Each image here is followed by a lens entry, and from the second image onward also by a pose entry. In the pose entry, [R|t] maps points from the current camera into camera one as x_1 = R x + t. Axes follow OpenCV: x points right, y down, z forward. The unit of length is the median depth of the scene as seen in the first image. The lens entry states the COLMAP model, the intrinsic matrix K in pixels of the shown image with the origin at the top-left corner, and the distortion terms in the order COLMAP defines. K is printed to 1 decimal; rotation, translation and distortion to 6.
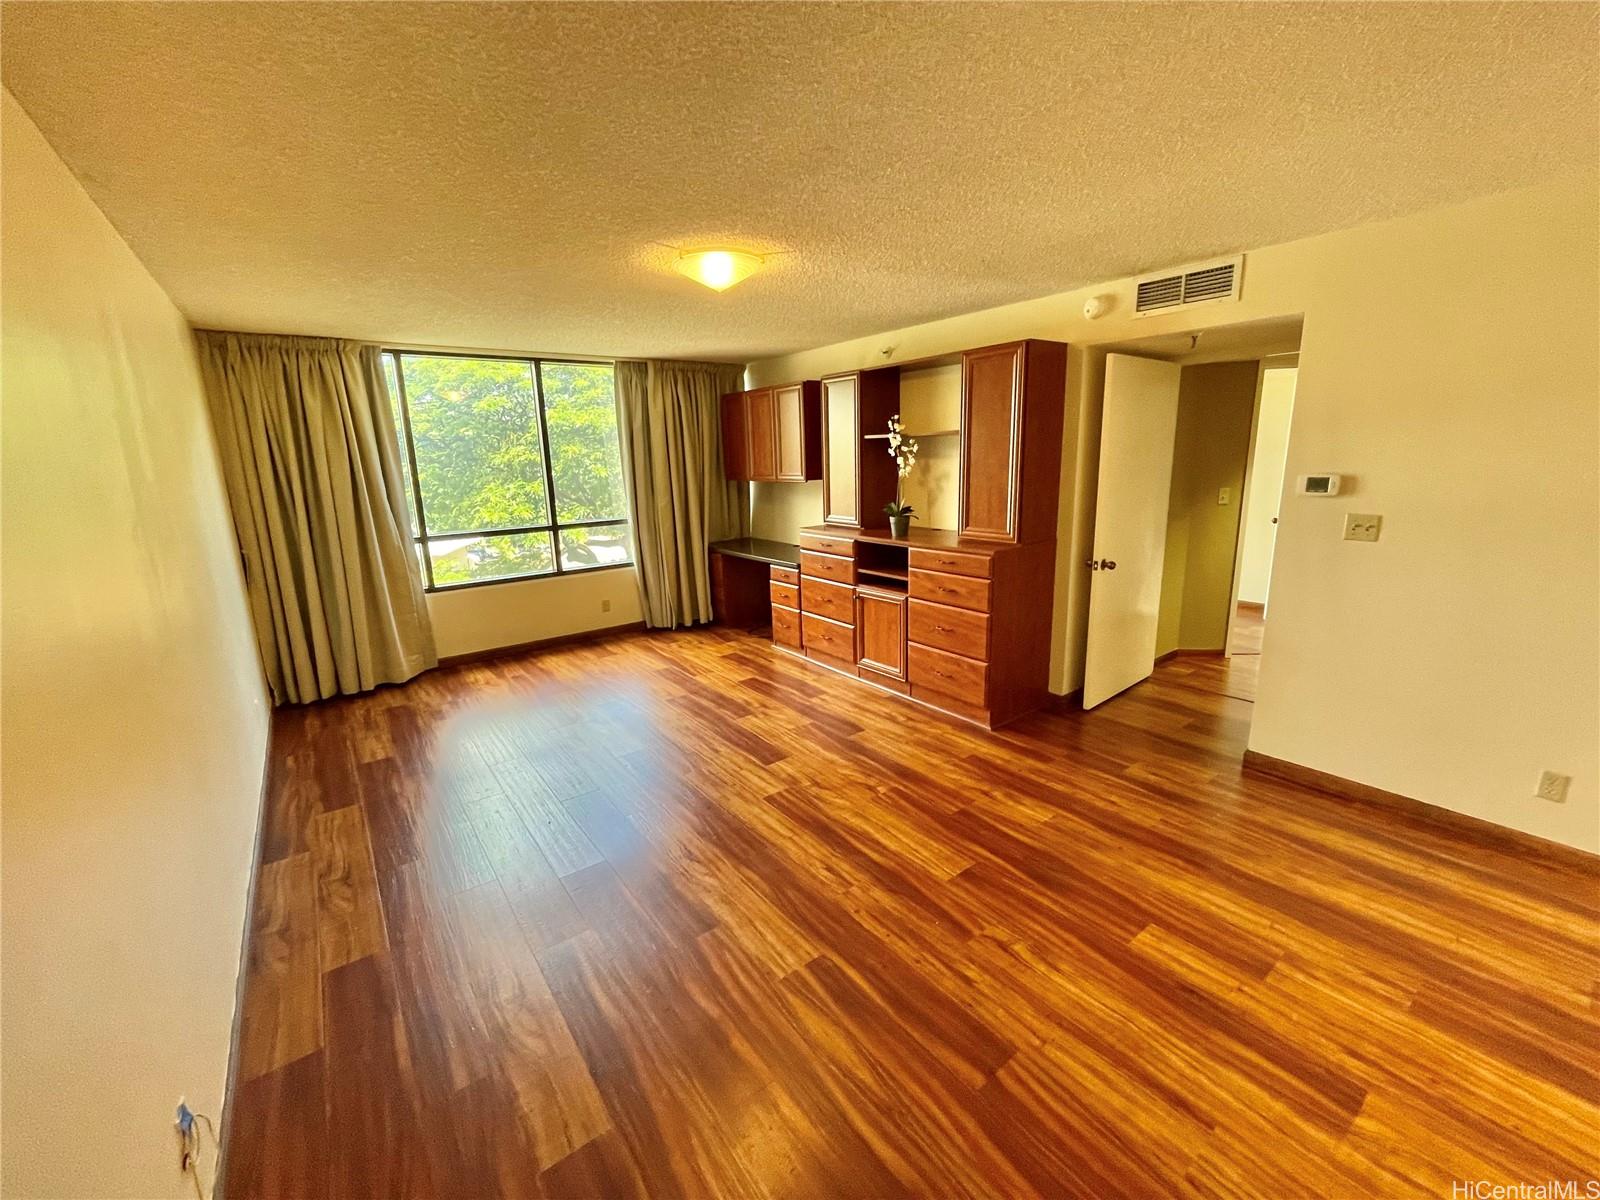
lens RADIAL K [[651.7, 0, 798.8], [0, 651.7, 593.5], [0, 0, 1]] dist [0.000419, -0.000793]
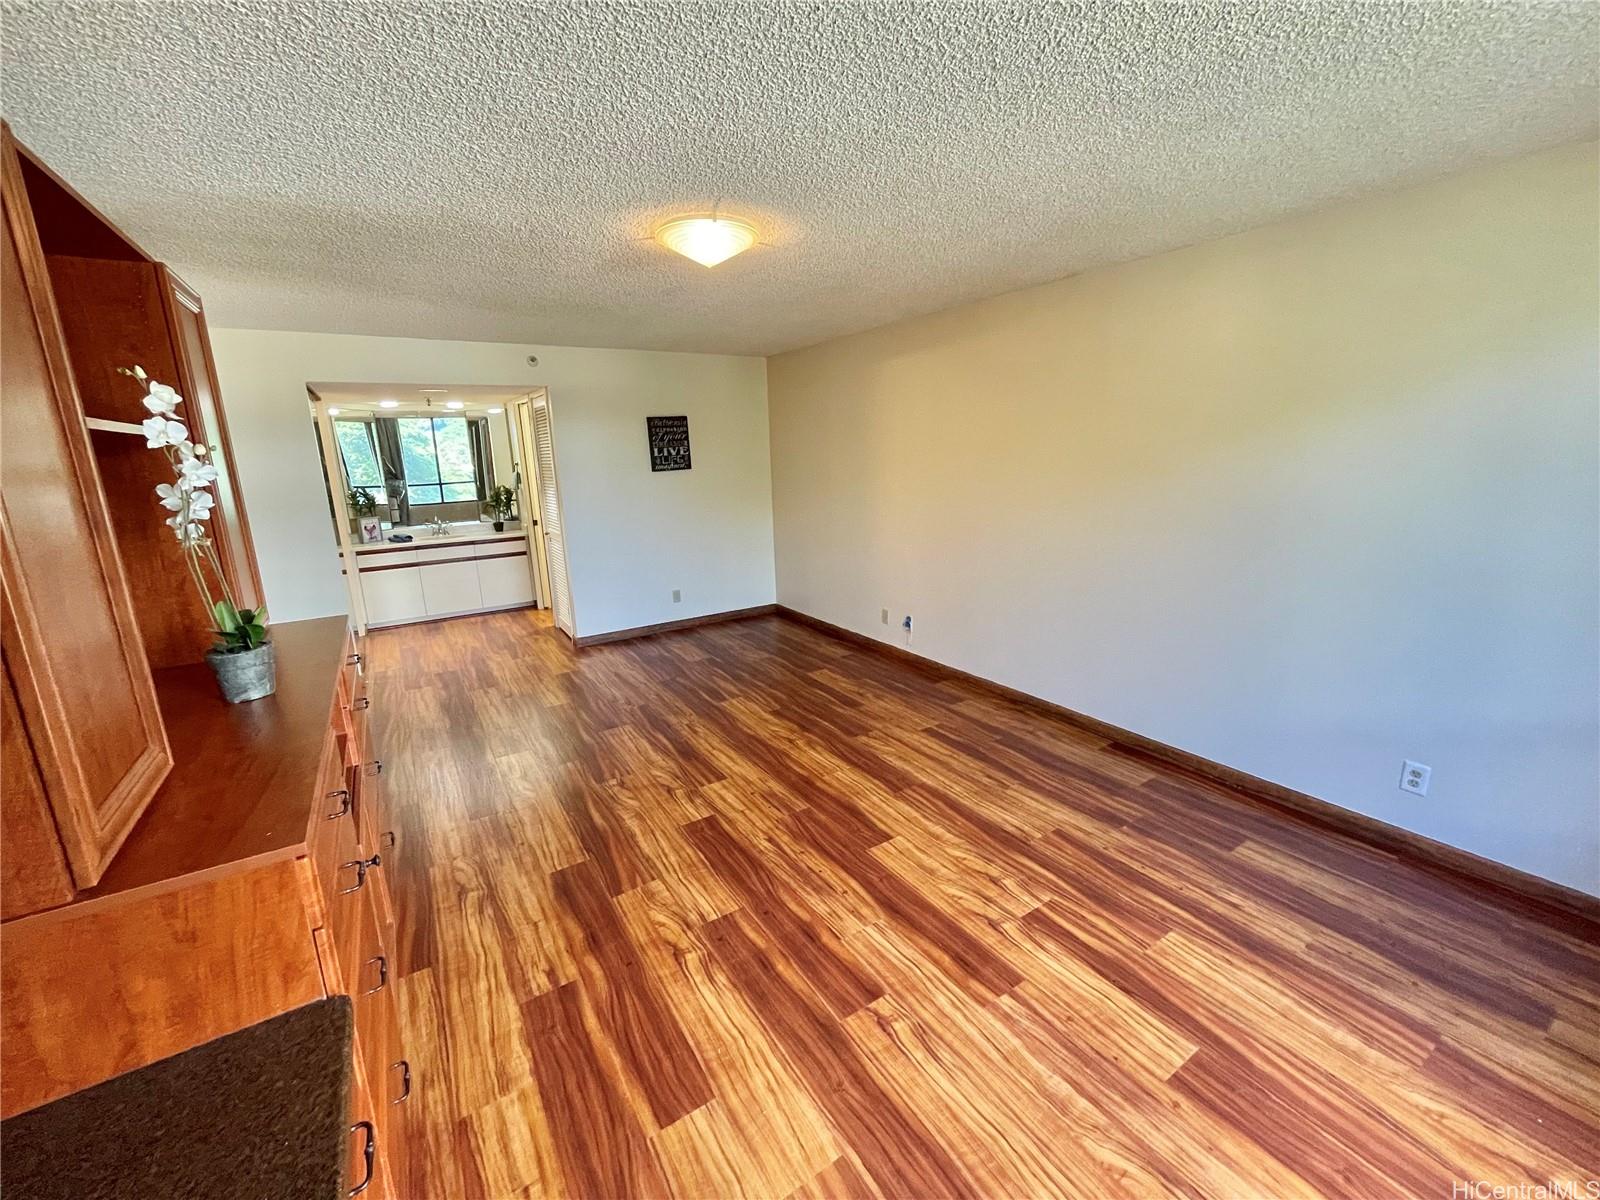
lens RADIAL K [[651.7, 0, 801.2], [0, 651.7, 595.0], [0, 0, 1]] dist [0.000419, -0.000793]
pose [[-0.995323, 0.040360, 0.087772, -0.265246], [0.073846, 0.903633, 0.421894, -0.370605], [-0.062286, 0.426402, -0.902387, 1.729408]]
